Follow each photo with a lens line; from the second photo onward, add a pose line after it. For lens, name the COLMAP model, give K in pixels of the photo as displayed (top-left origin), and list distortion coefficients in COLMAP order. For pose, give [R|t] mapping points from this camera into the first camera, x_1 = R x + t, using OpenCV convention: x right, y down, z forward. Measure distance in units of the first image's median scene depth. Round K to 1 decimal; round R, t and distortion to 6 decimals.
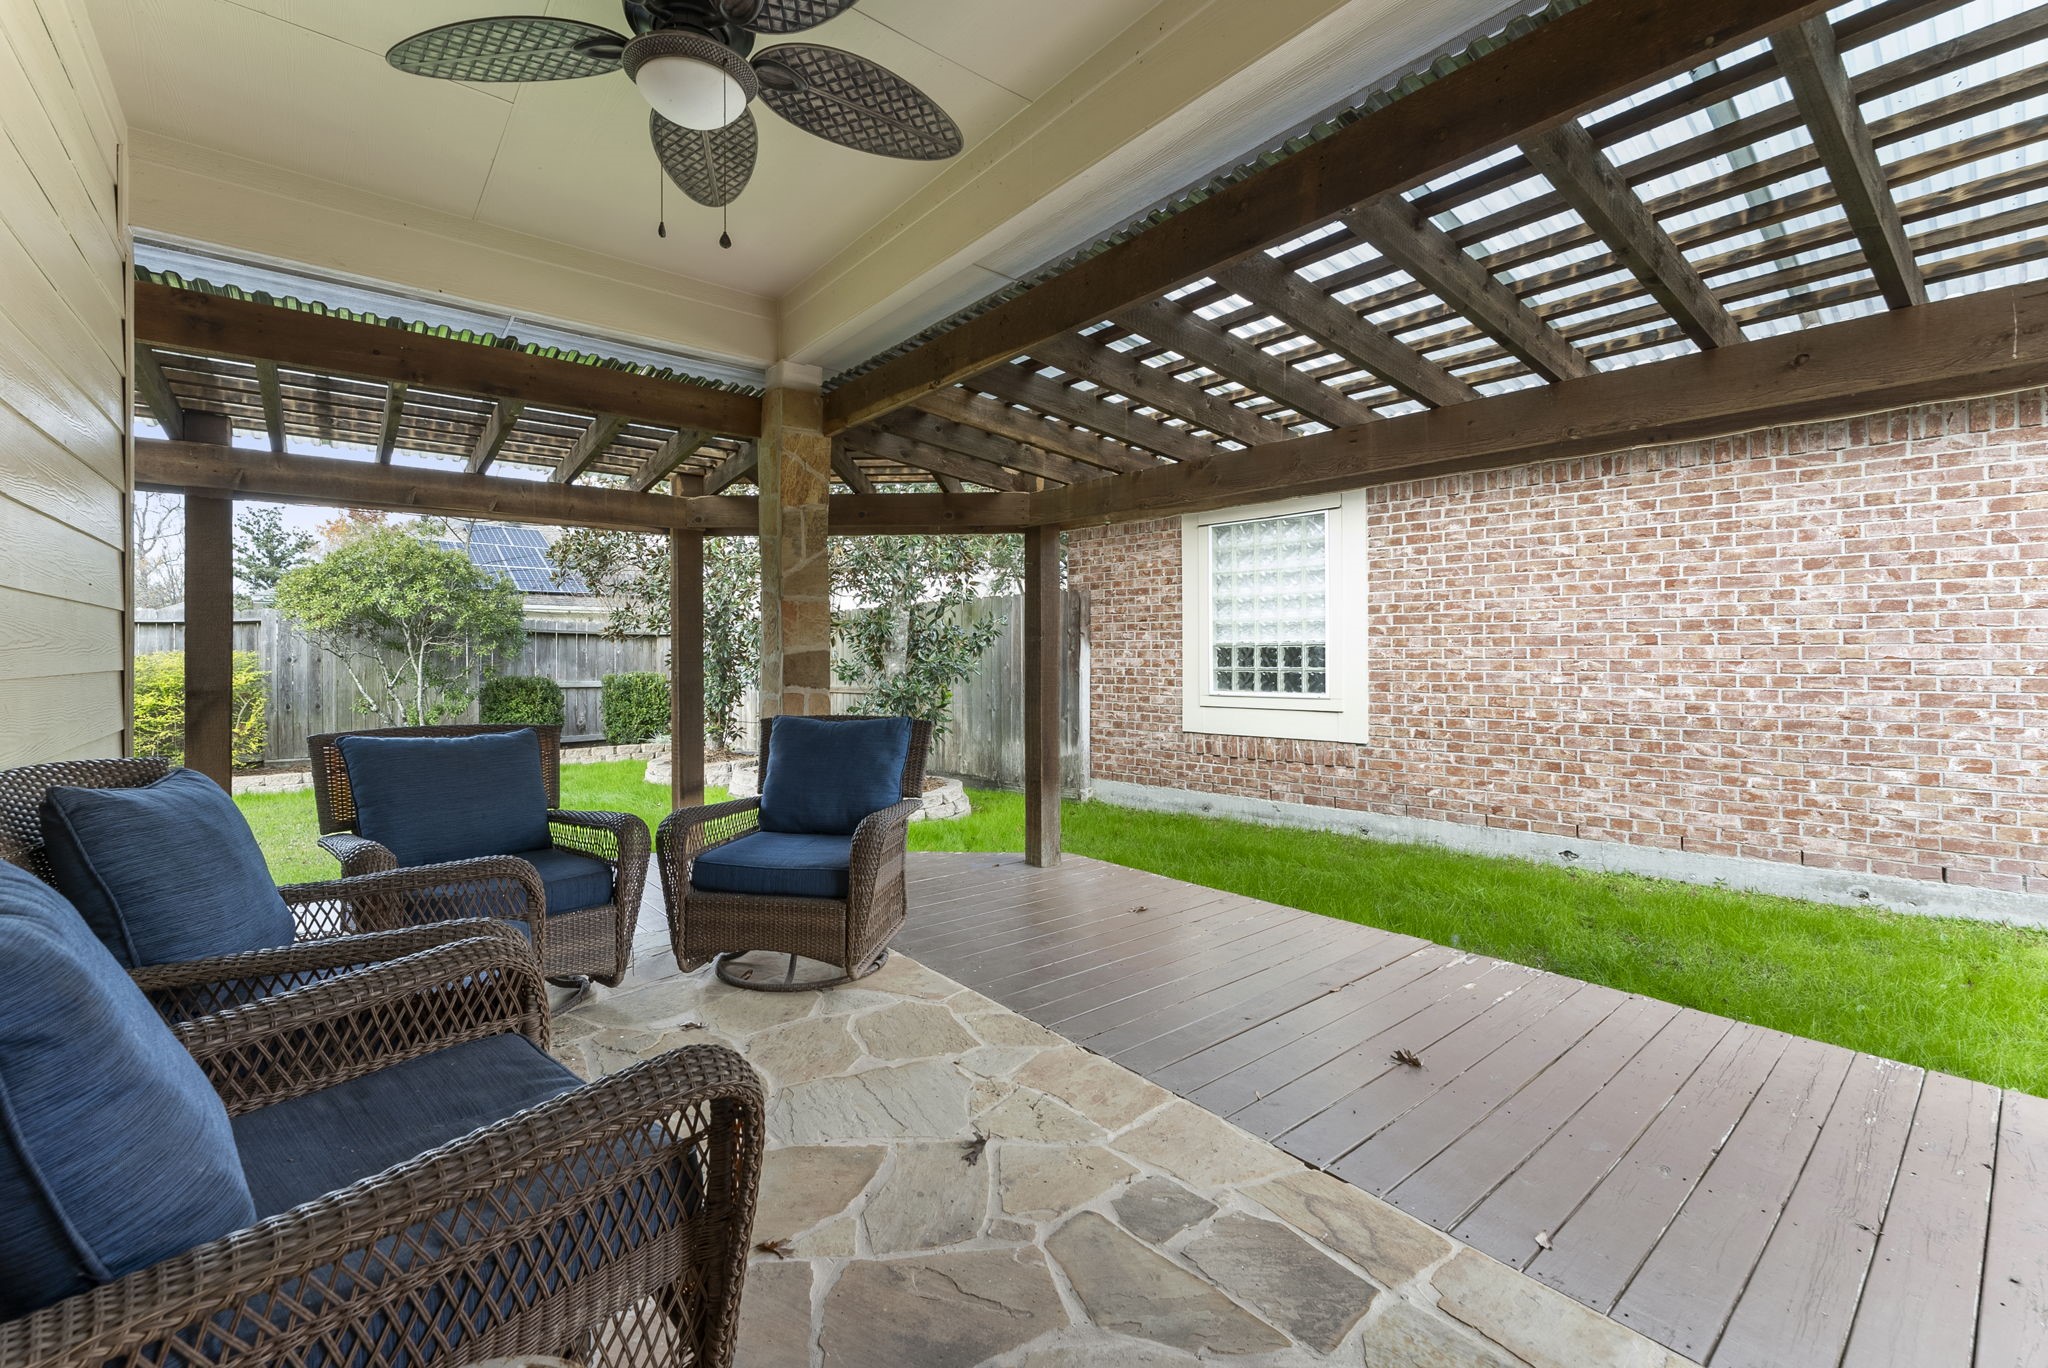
lens RADIAL K [[834.4, 0, 1035.9], [0, 834.4, 653.7], [0, 0, 1]] dist [0.001498, -0.001241]
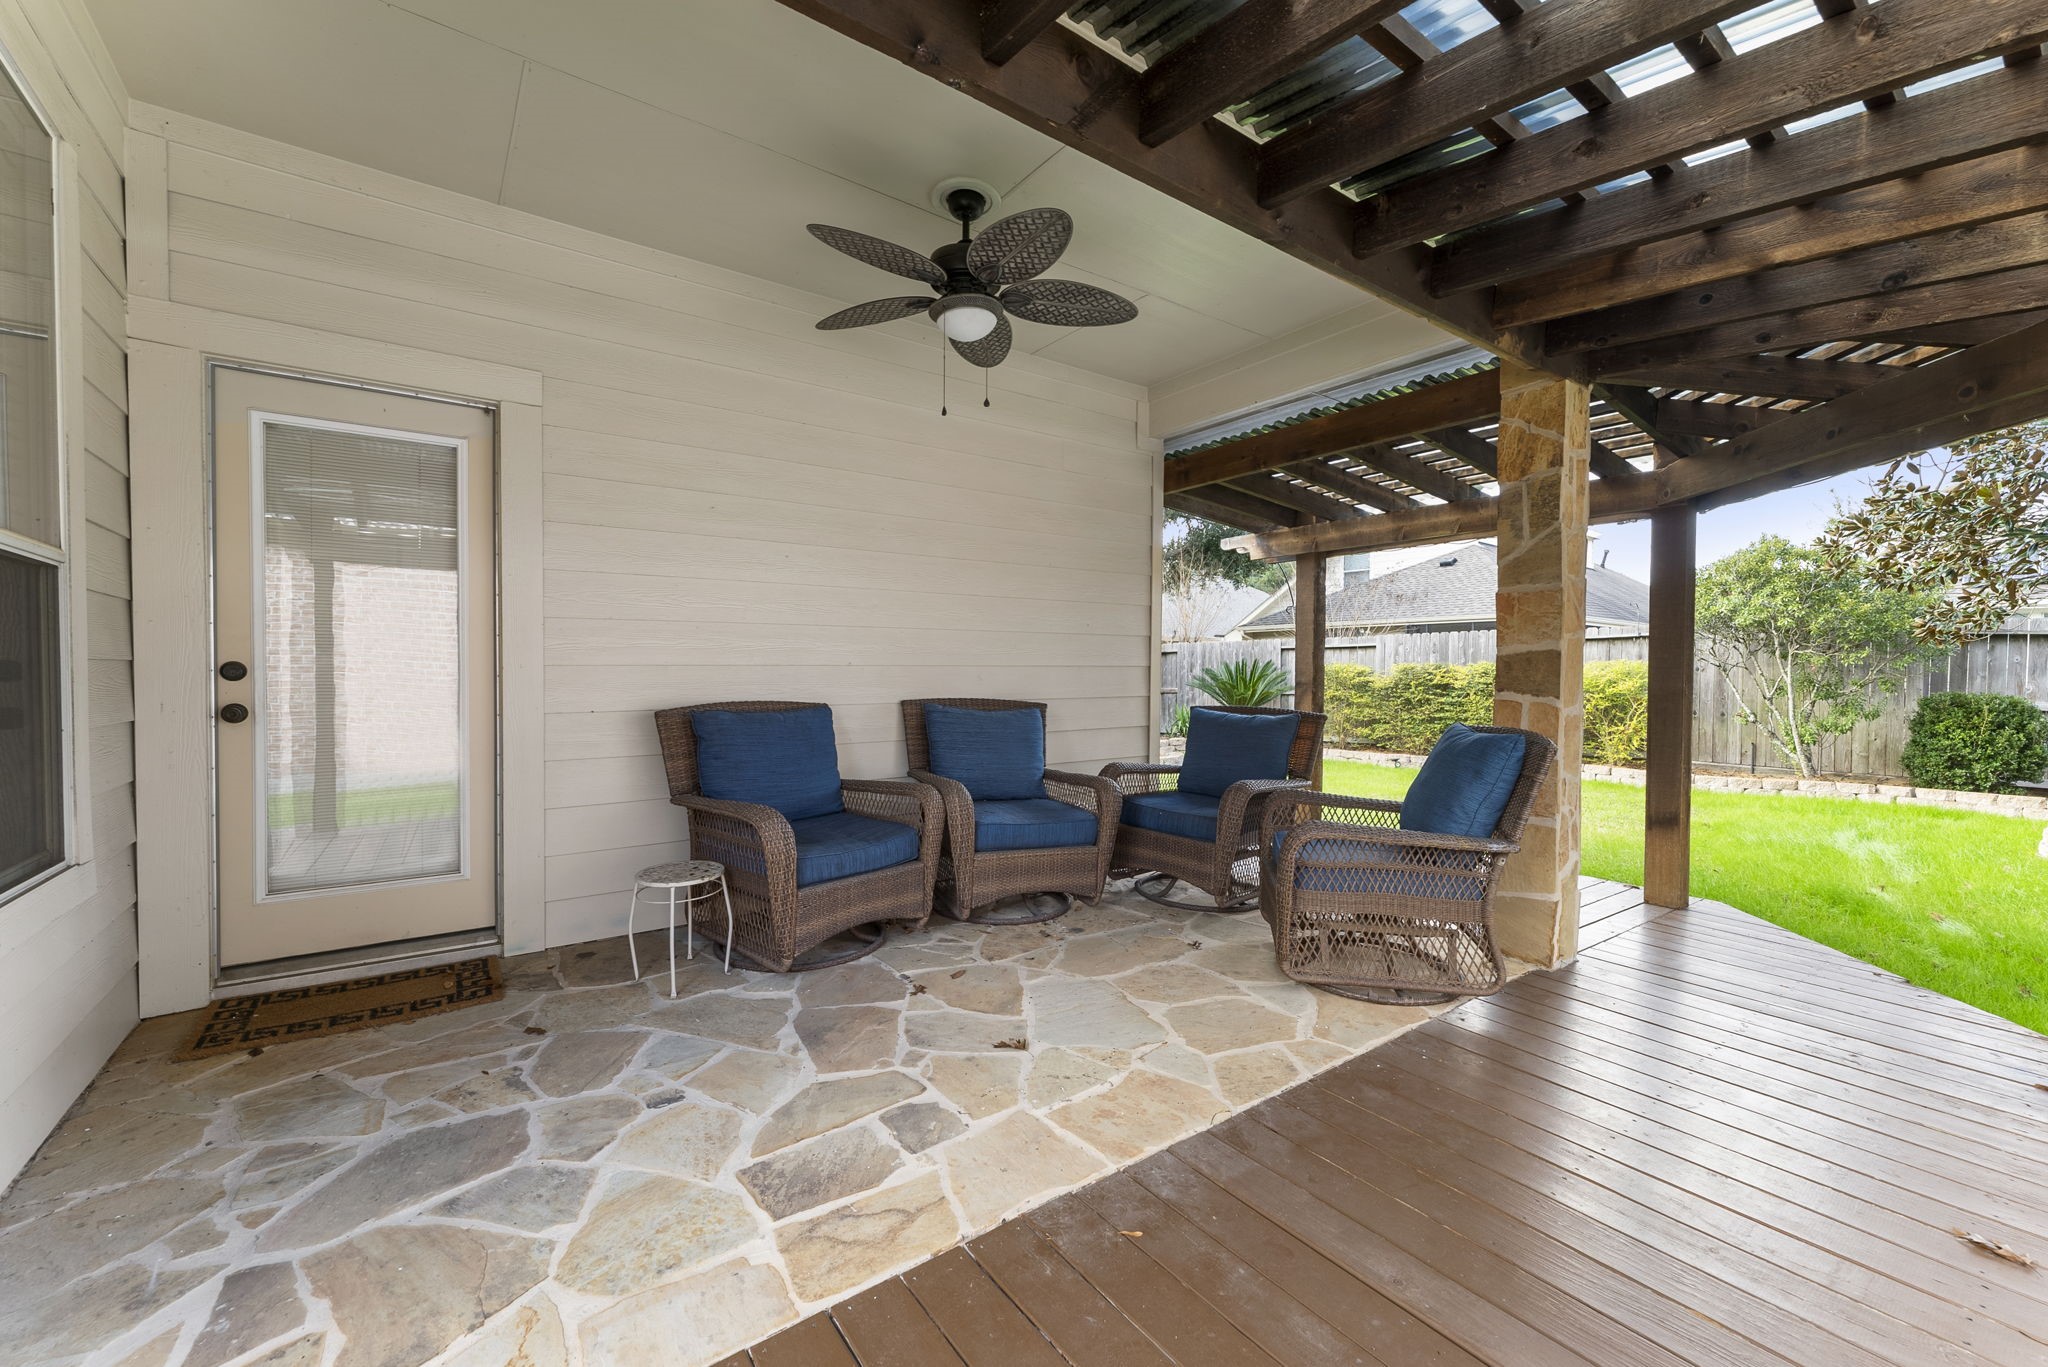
lens RADIAL K [[834.4, 0, 1036.4], [0, 834.4, 680.0], [0, 0, 1]] dist [0.001498, -0.001241]
pose [[-0.047313, 0.018650, -0.998706, 1.283343], [-0.004148, 0.999813, 0.018867, 0.026757], [0.998872, 0.005035, -0.047226, 1.209589]]
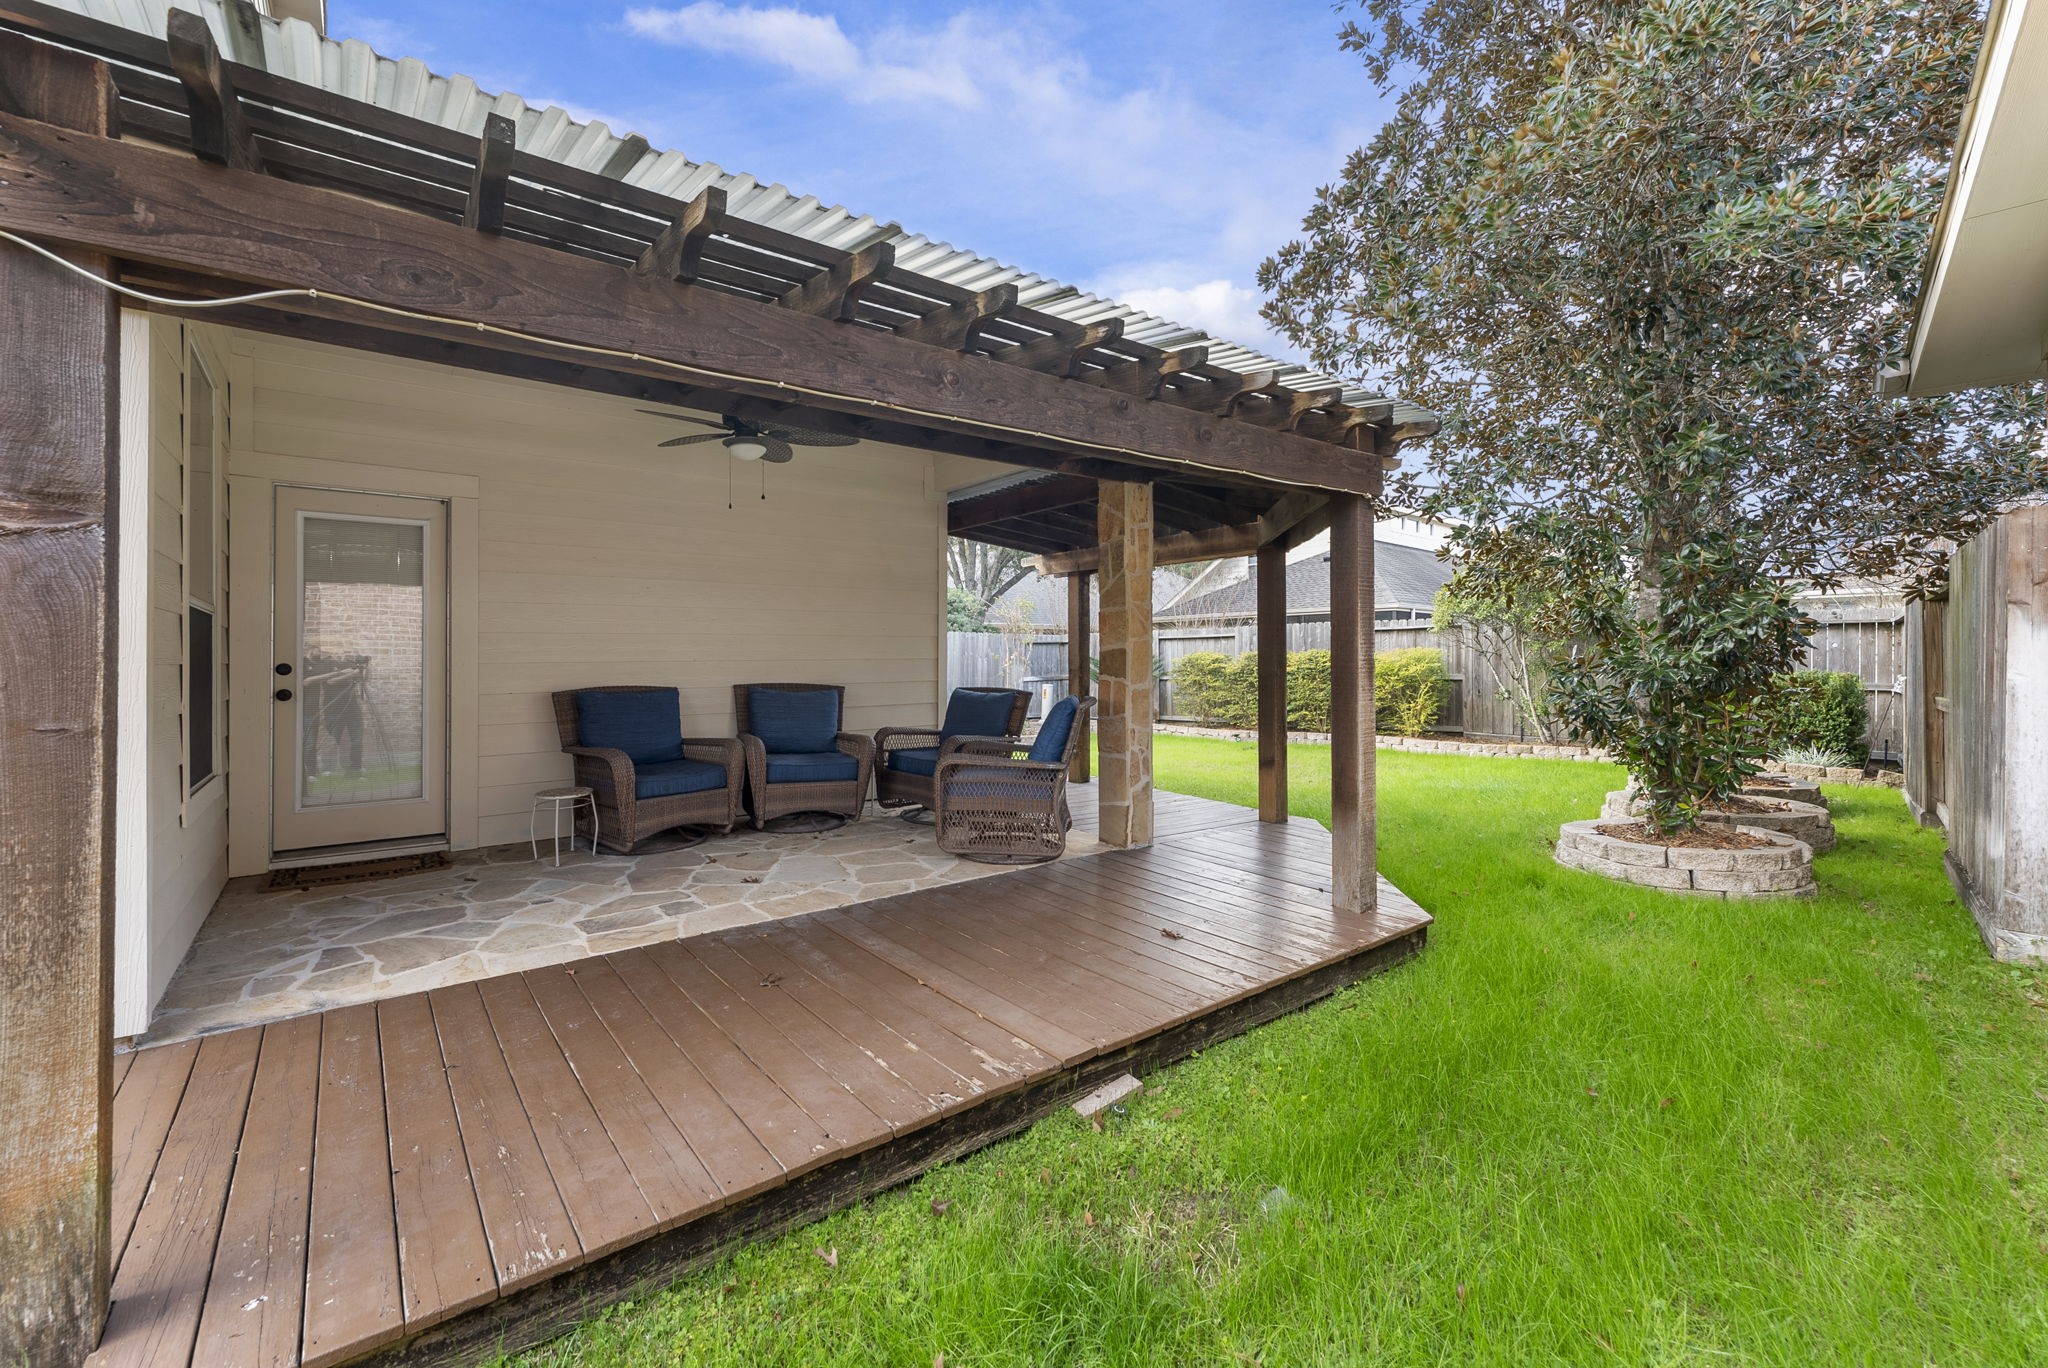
lens RADIAL K [[834.4, 0, 1020.6], [0, 834.4, 644.5], [0, 0, 1]] dist [0.001498, -0.001241]
pose [[-0.010566, -0.010131, -0.999893, 2.319912], [0.005128, 0.999935, -0.010186, 0.006129], [0.999931, -0.005235, -0.010514, 1.912990]]
